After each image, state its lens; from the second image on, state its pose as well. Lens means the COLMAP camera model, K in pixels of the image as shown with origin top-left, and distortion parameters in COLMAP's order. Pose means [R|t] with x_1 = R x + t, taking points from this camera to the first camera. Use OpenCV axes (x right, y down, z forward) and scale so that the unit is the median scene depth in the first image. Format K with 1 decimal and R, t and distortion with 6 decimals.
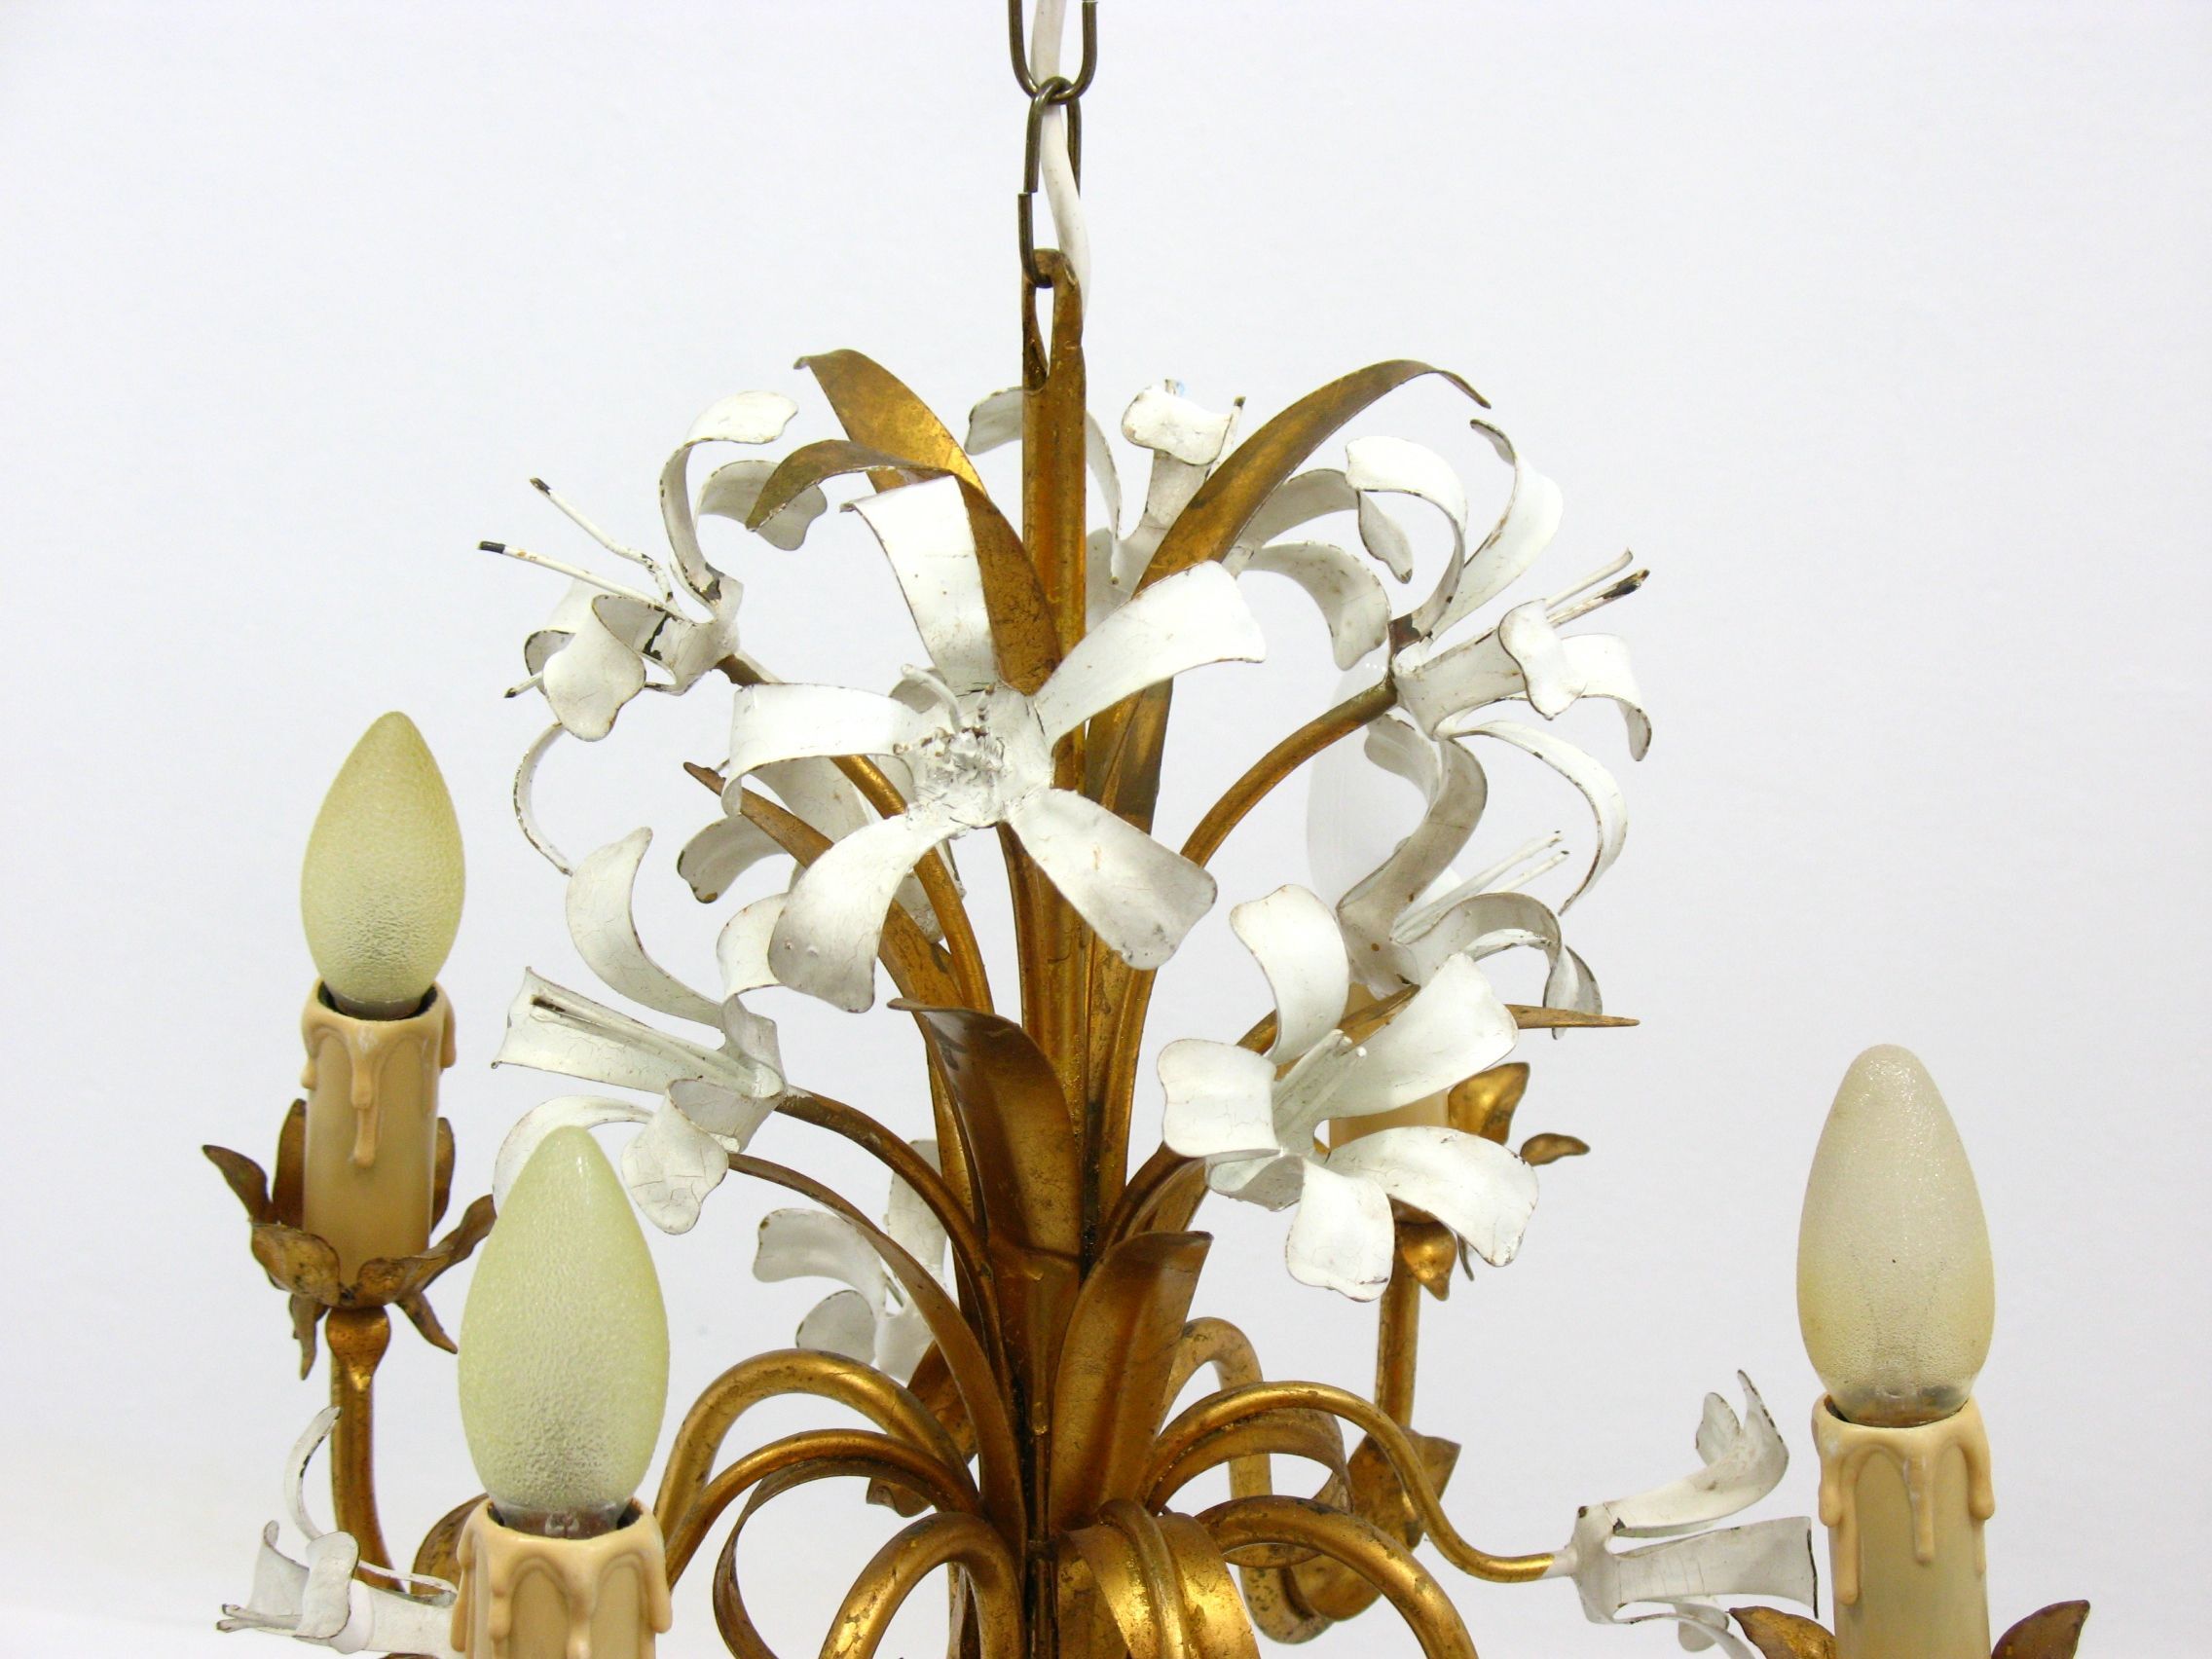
lens RADIAL K [[4499.0, 0, 1089.6], [0, 4499.0, 898.6], [0, 0, 1]] dist [0.067736, 0.000000]
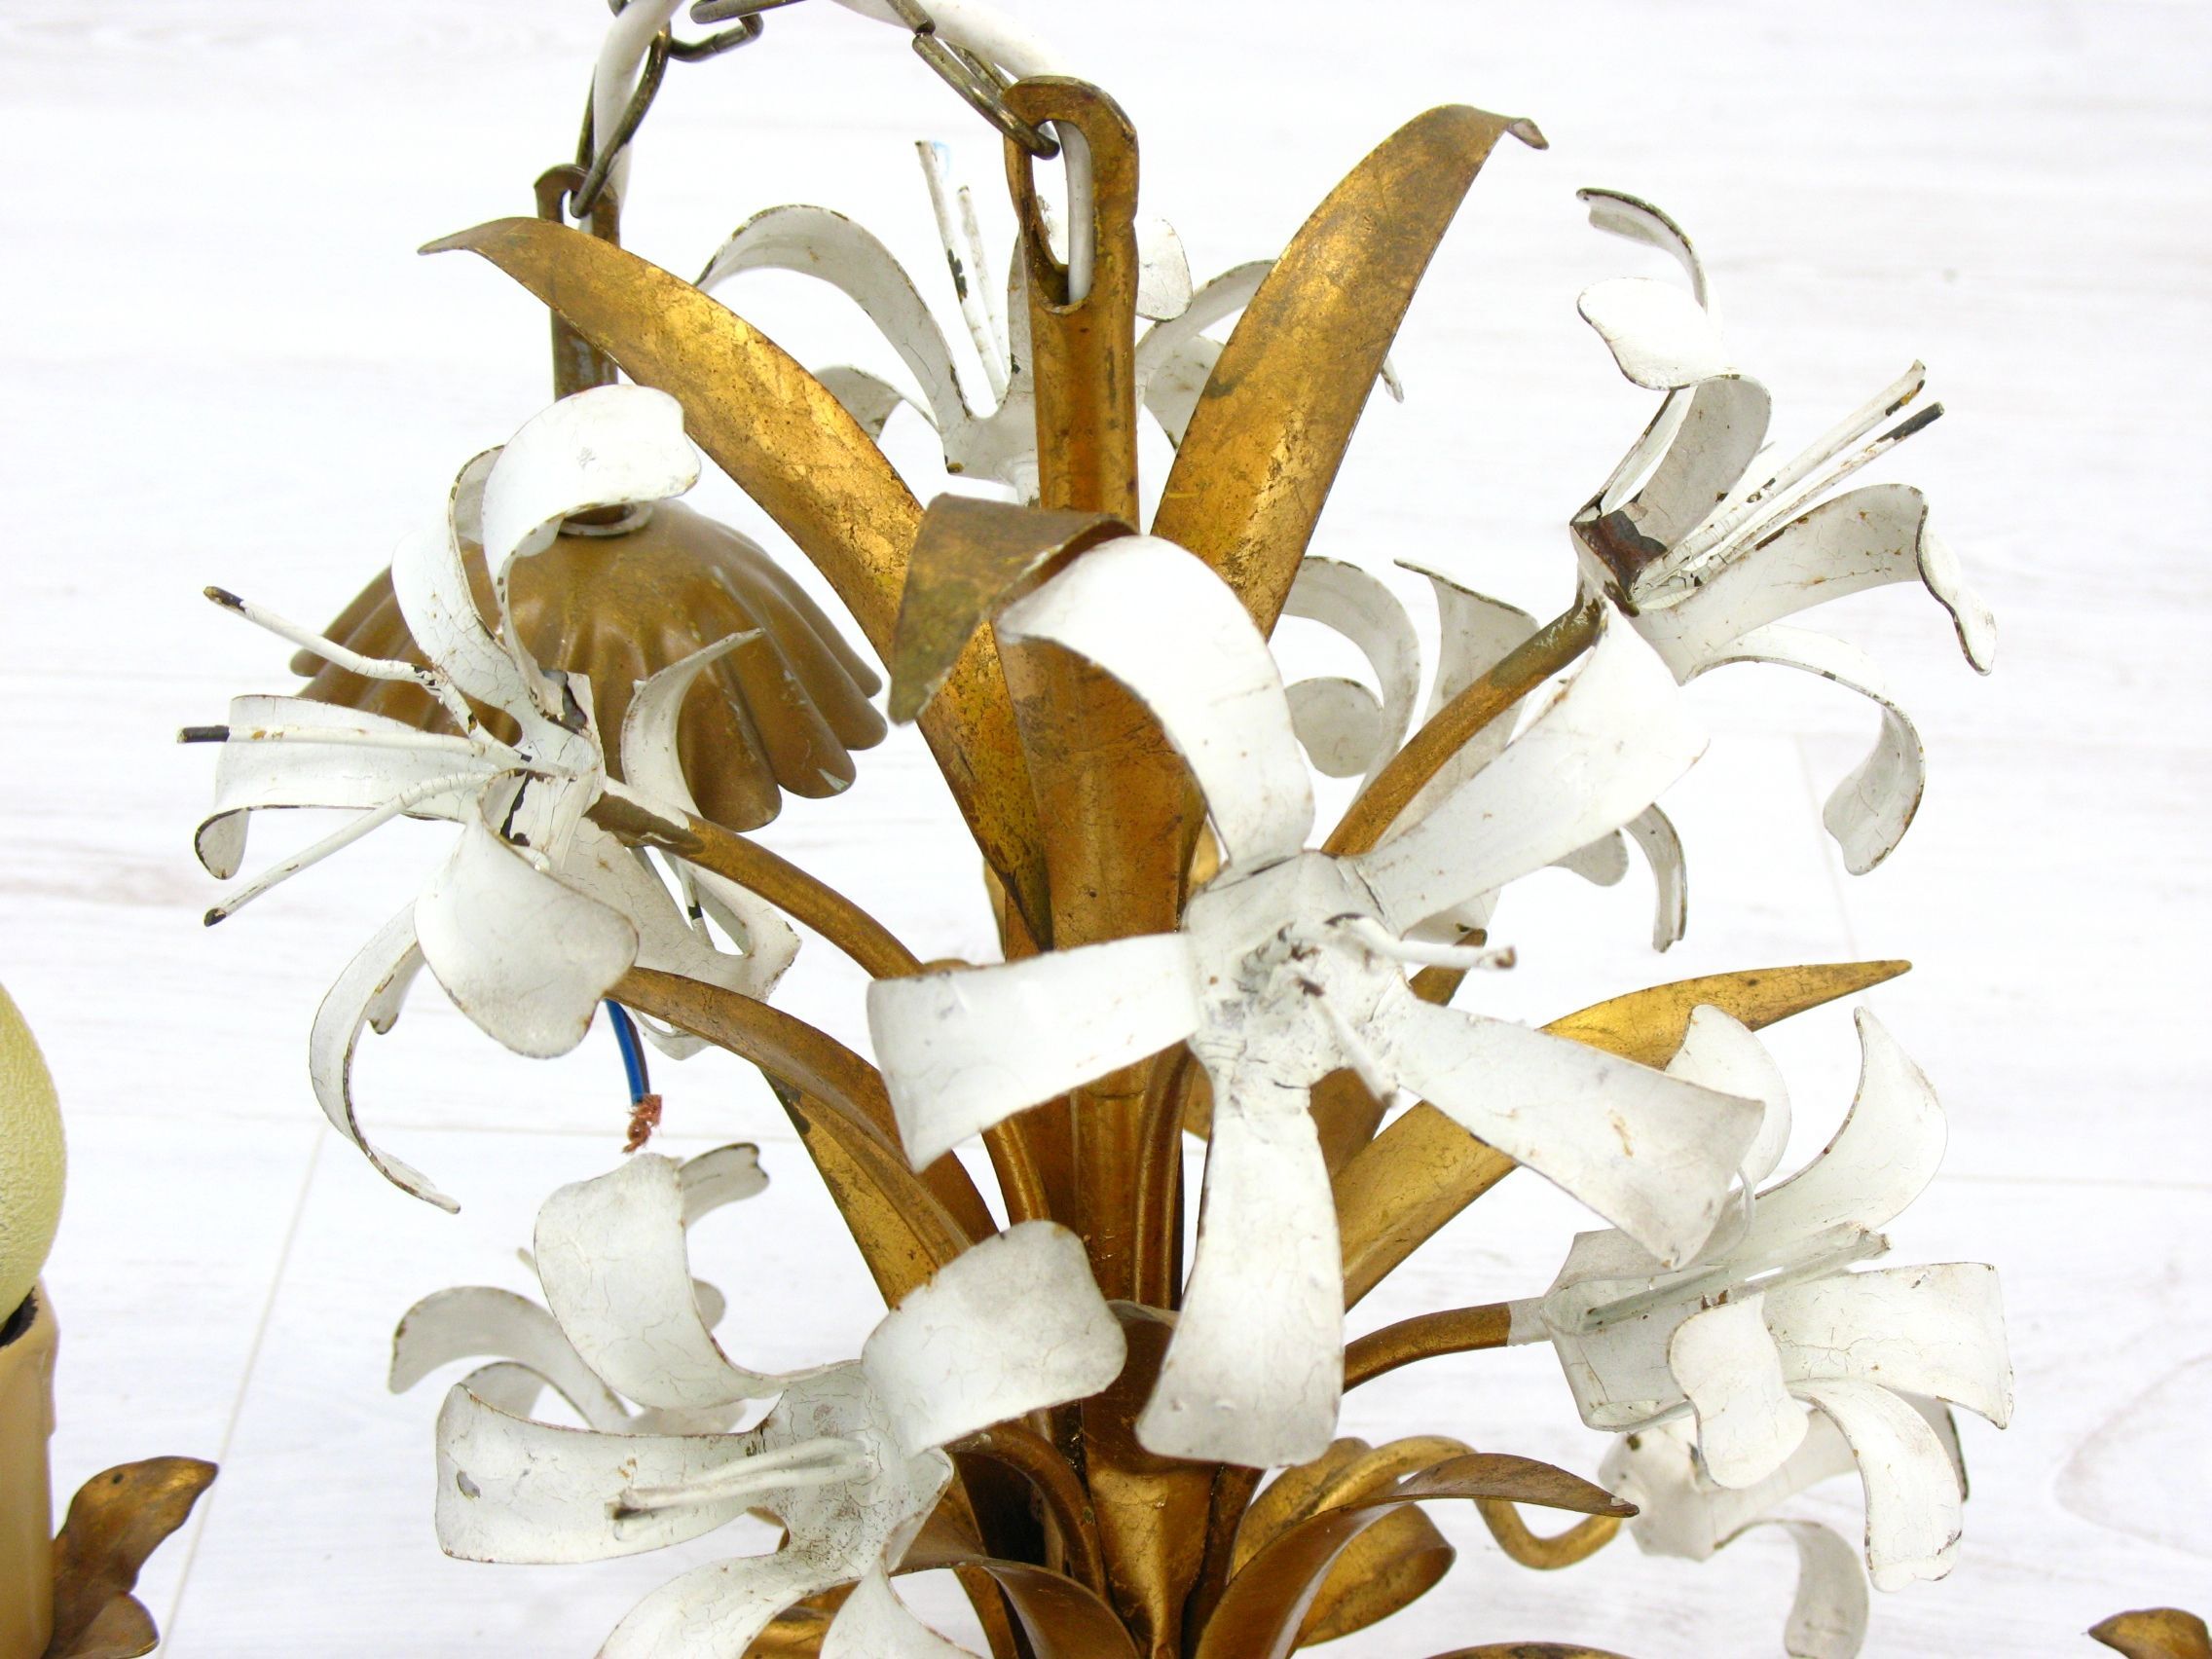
lens RADIAL K [[3855.7, 0, 1114.8], [0, 3855.7, 872.2], [0, 0, 1]] dist [-0.032682, 0.000000]
pose [[0.887320, -0.271207, 0.372975, -0.227388], [0.176984, 0.947123, 0.267646, -0.180934], [-0.425841, -0.171477, 0.888400, 0.511777]]
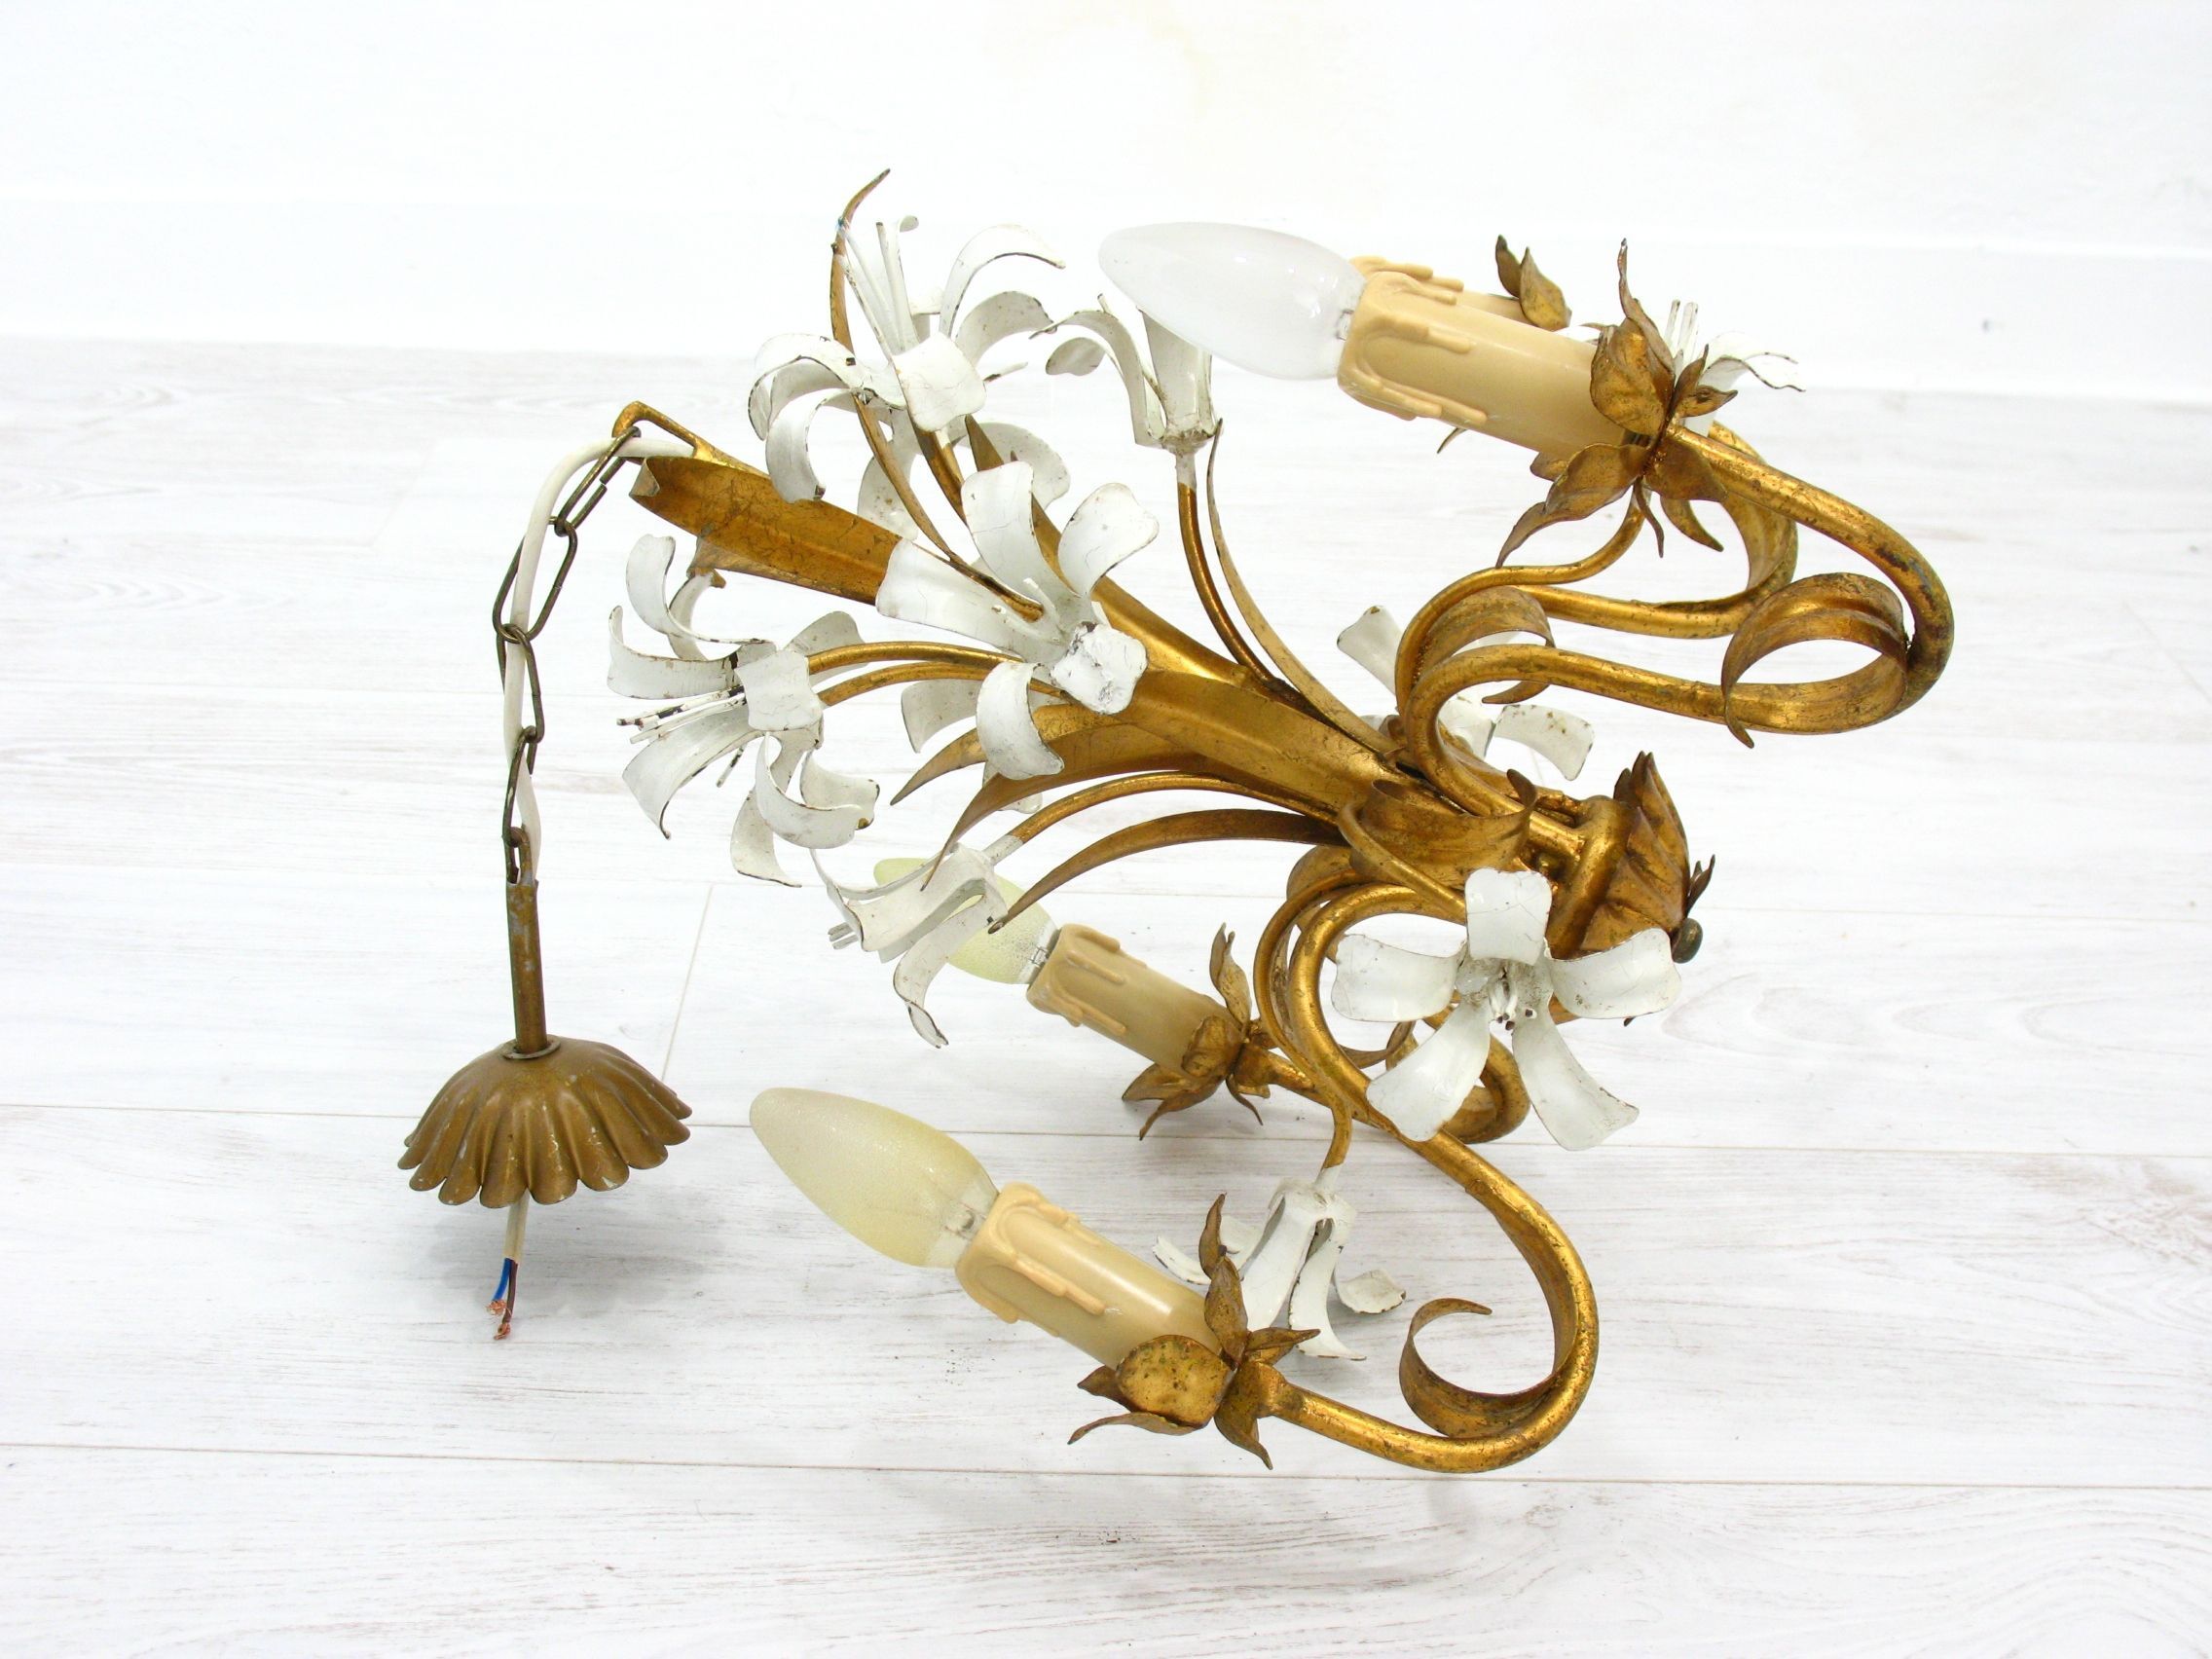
lens RADIAL K [[2913.2, 0, 1090.2], [0, 2913.2, 827.2], [0, 0, 1]] dist [-0.083719, 0.000000]
pose [[0.878853, -0.222744, 0.421904, -0.474574], [0.182288, 0.974002, 0.134507, -0.062405], [-0.440895, -0.041304, 0.896608, 0.164160]]
